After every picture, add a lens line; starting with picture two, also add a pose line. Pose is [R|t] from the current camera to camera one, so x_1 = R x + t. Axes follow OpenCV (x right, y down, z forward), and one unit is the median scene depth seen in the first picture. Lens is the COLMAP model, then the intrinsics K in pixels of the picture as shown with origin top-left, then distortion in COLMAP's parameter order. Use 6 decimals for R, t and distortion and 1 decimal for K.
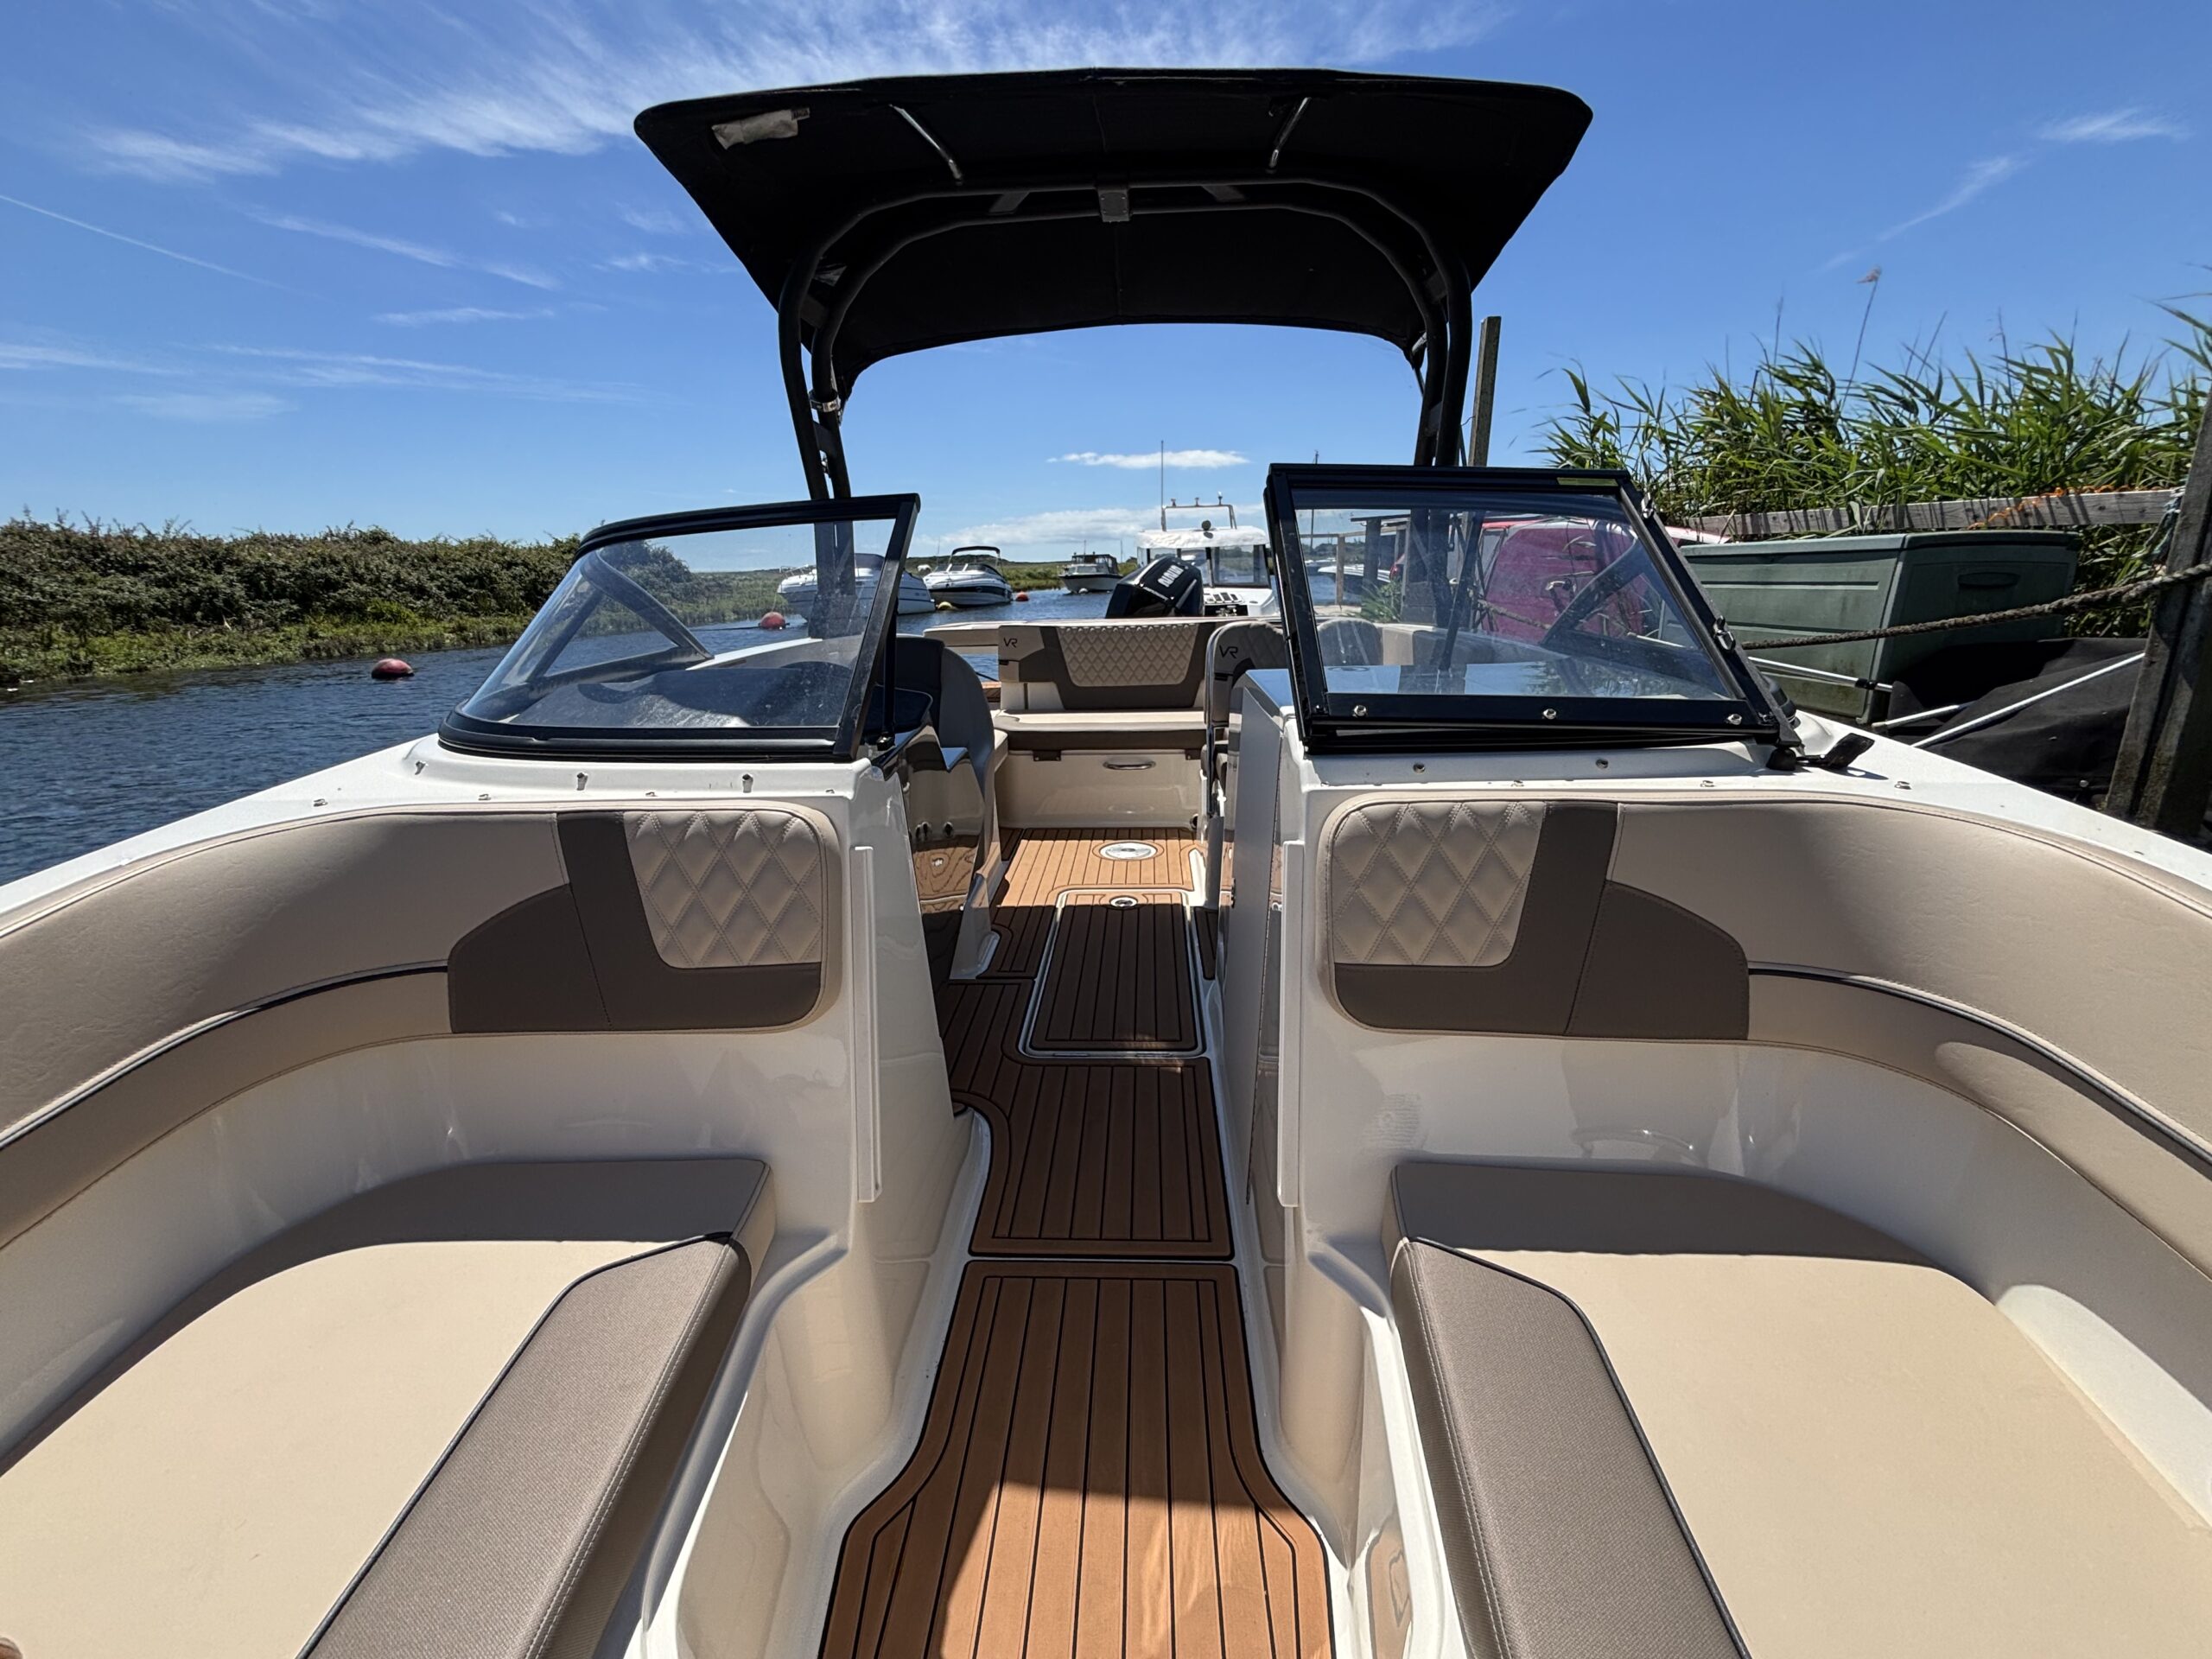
lens RADIAL K [[902.0, 0, 1109.2], [0, 902.0, 839.5], [0, 0, 1]] dist [0.000900, -0.000072]
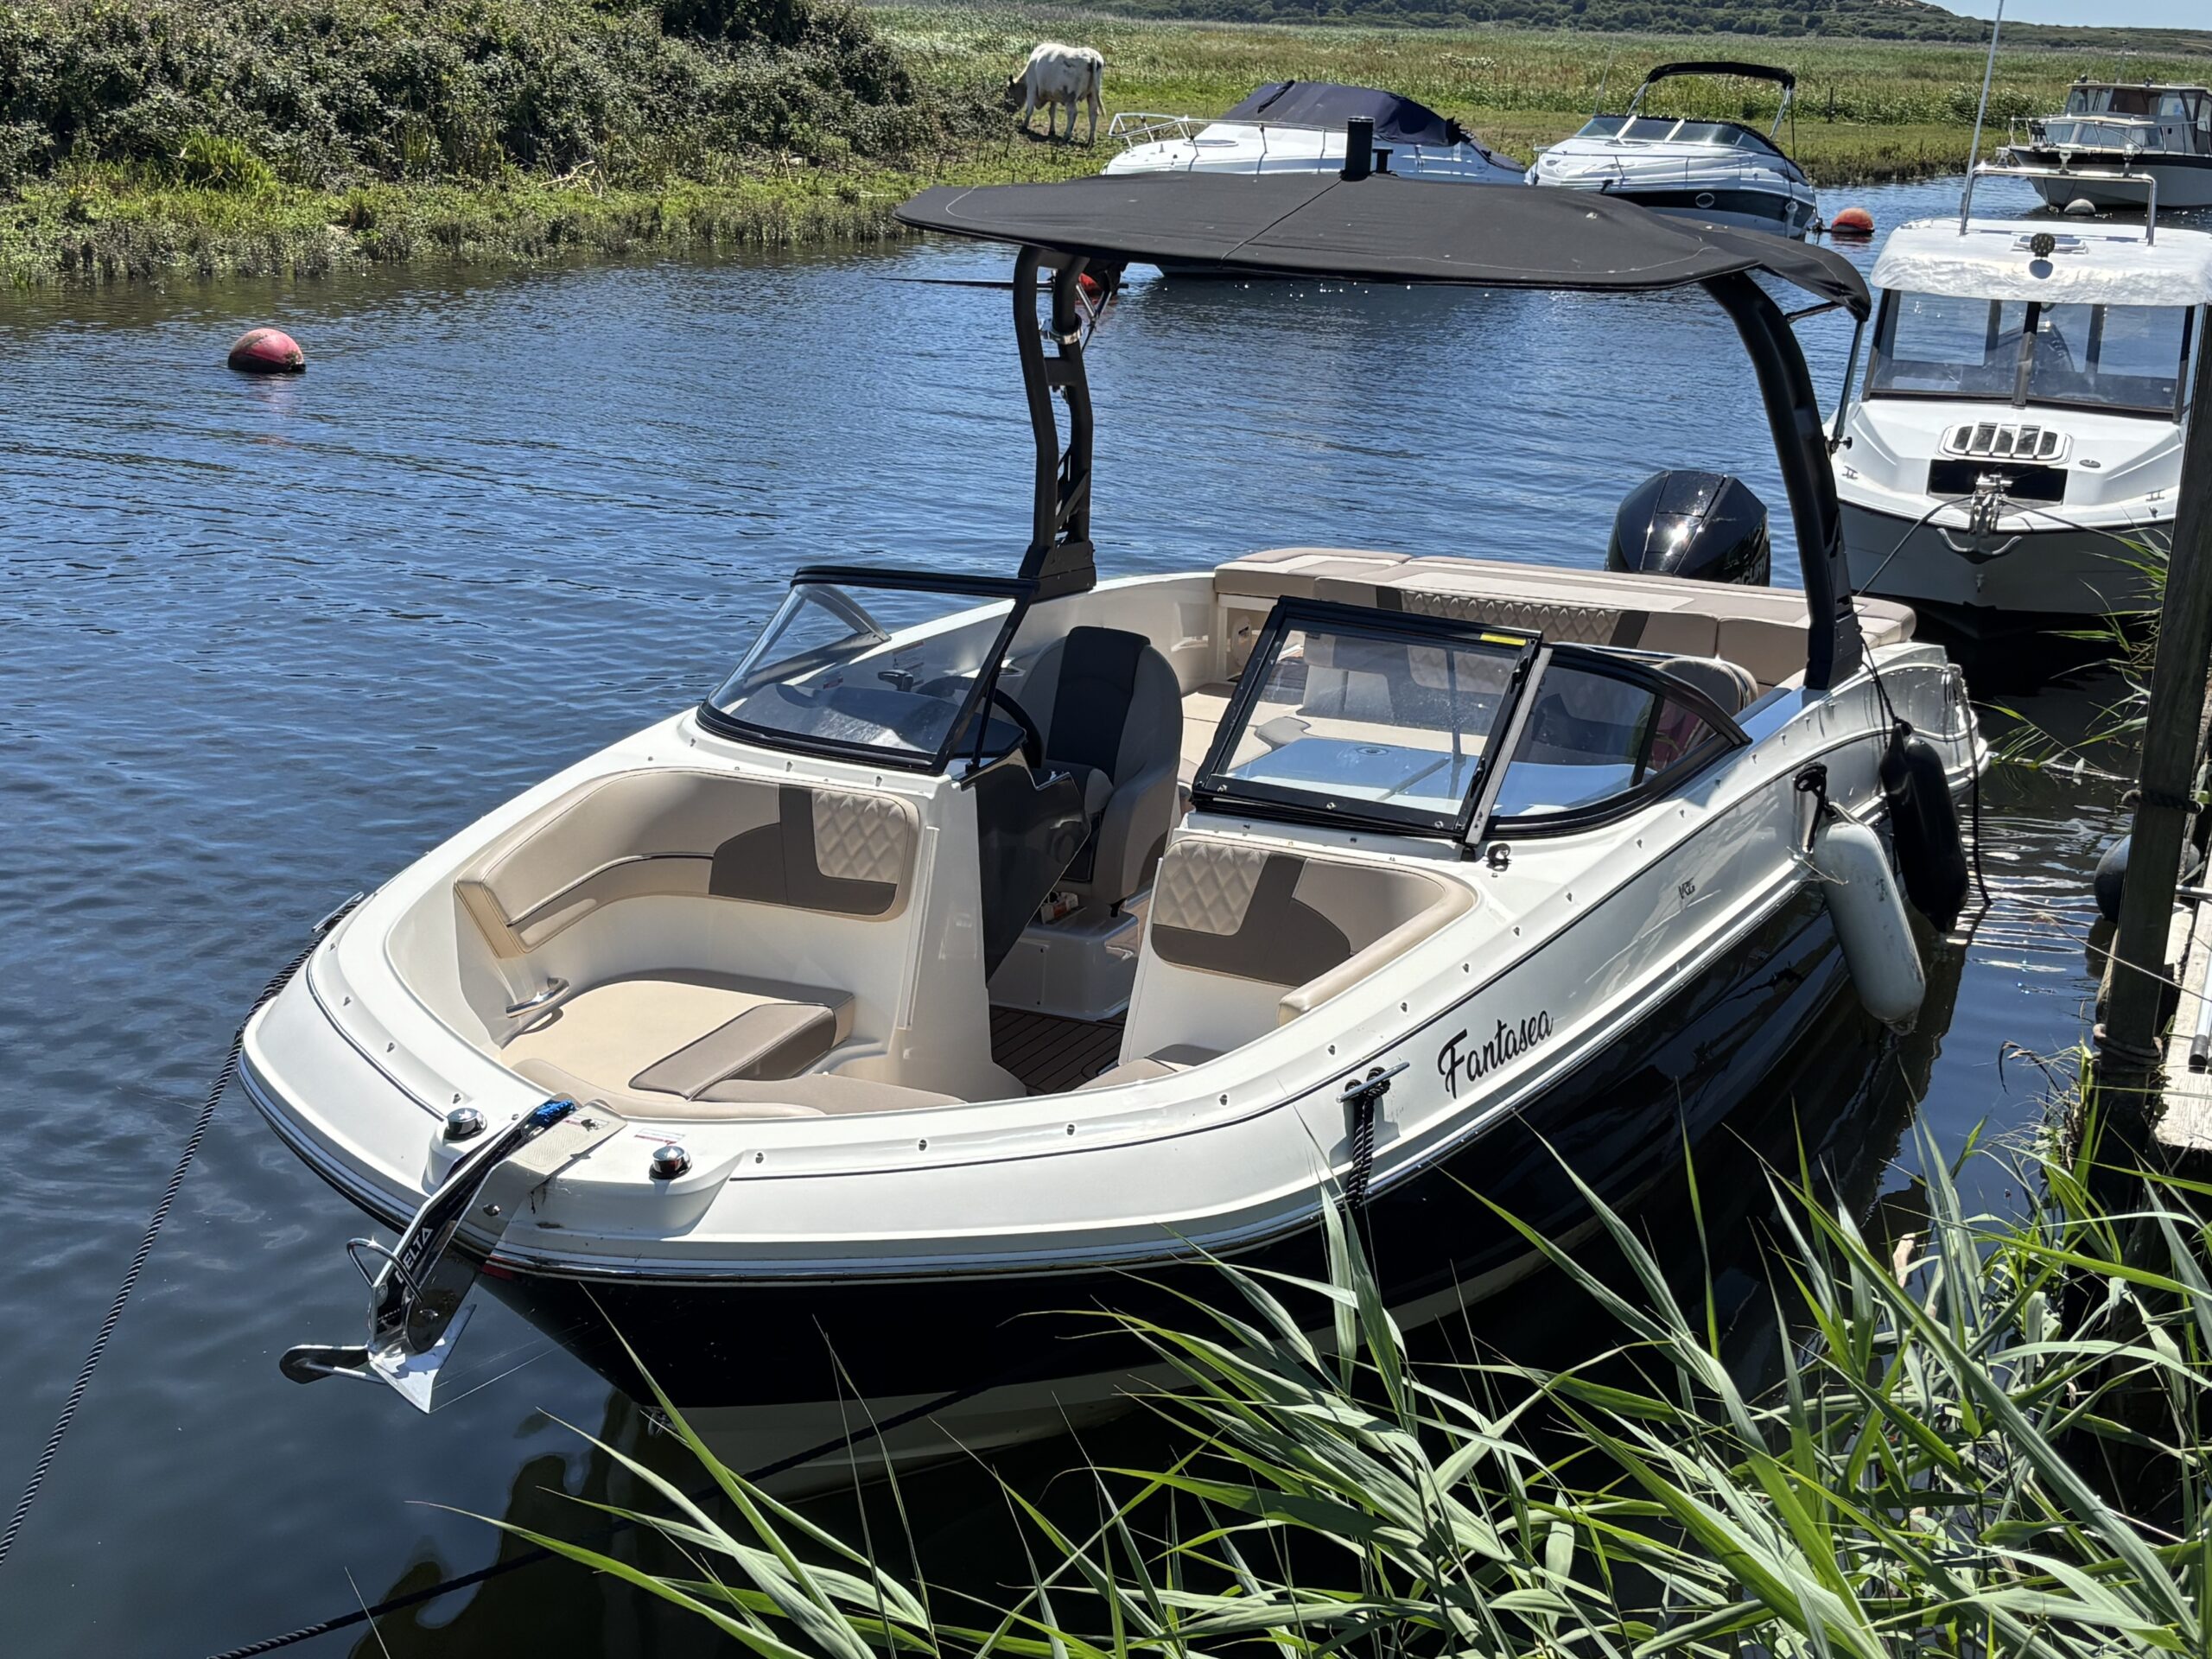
lens RADIAL K [[3355.7, 0, 1107.0], [0, 3355.7, 837.7], [0, 0, 1]] dist [0.104833, 0.000000]
pose [[0.931976, 0.154410, -0.327991, 0.155518], [-0.167507, 0.985799, -0.011874, 0.003422], [0.321500, 0.066007, 0.944606, -0.359067]]
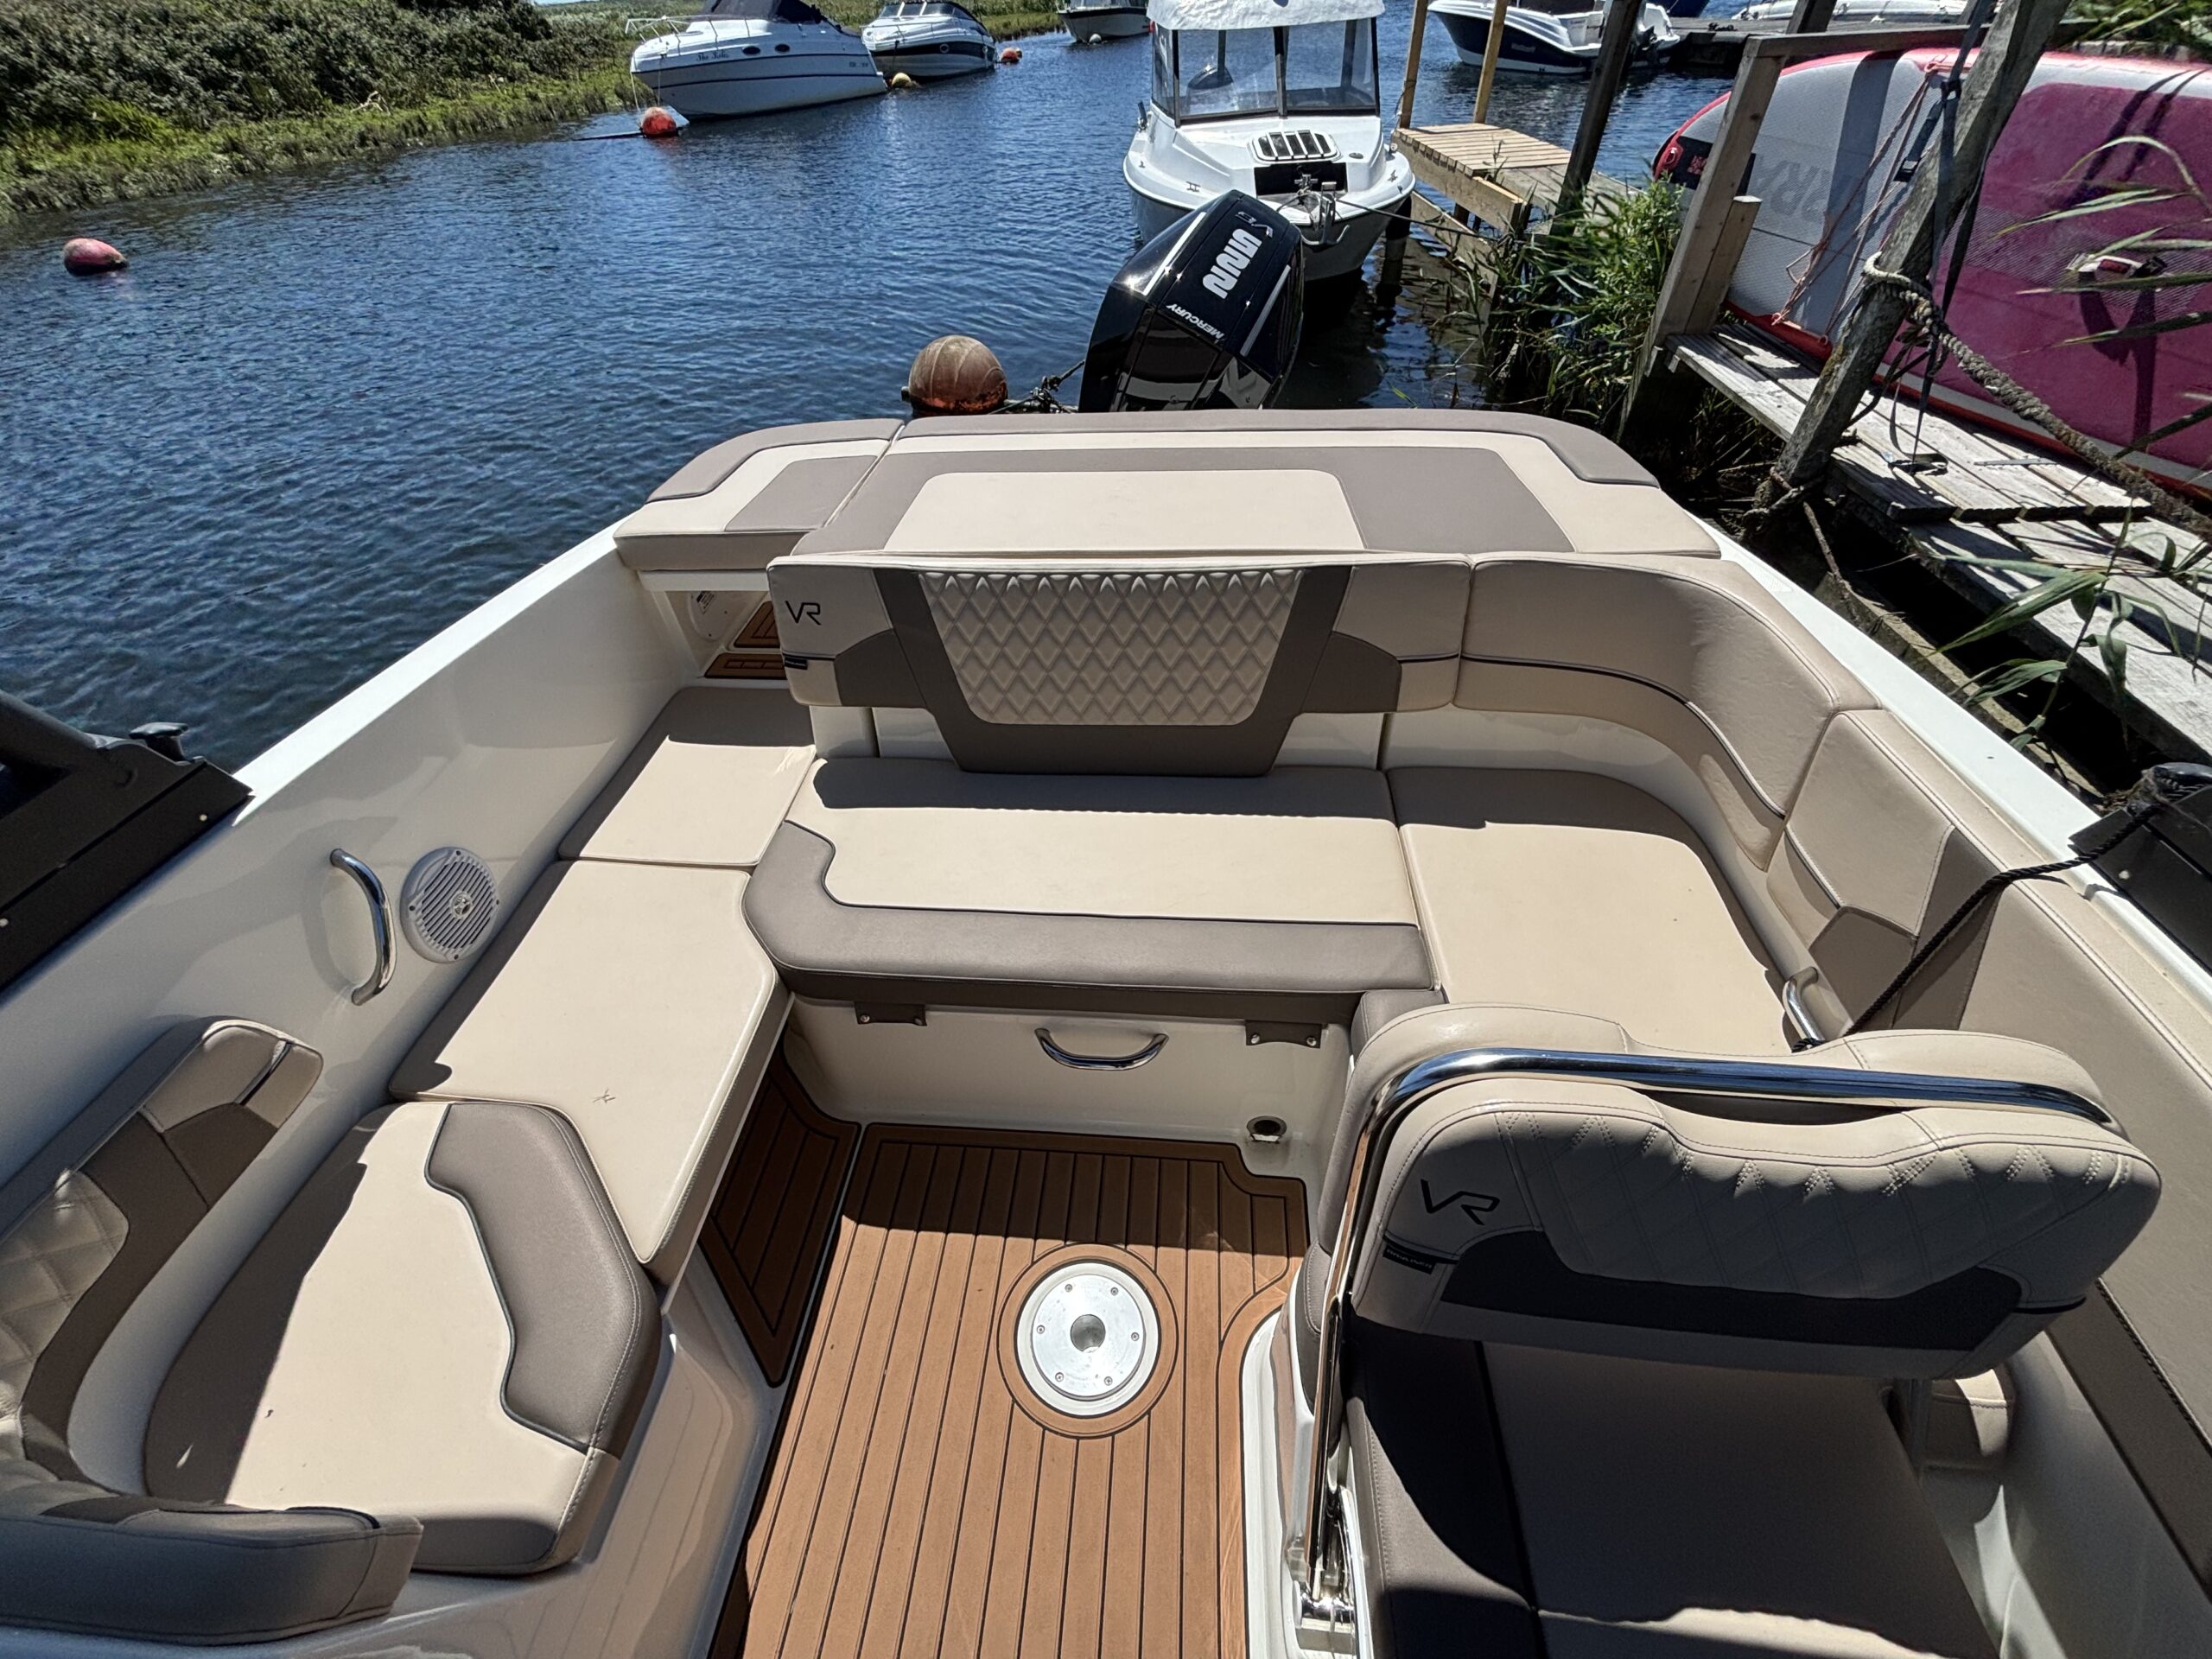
lens RADIAL K [[902.0, 0, 1090.0], [0, 902.0, 829.9], [0, 0, 1]] dist [0.000900, -0.000072]
pose [[0.999057, 0.015721, -0.040476, 0.007419], [0.004237, 0.892415, 0.451196, -0.078664], [0.043215, -0.450942, 0.891506, 0.157190]]
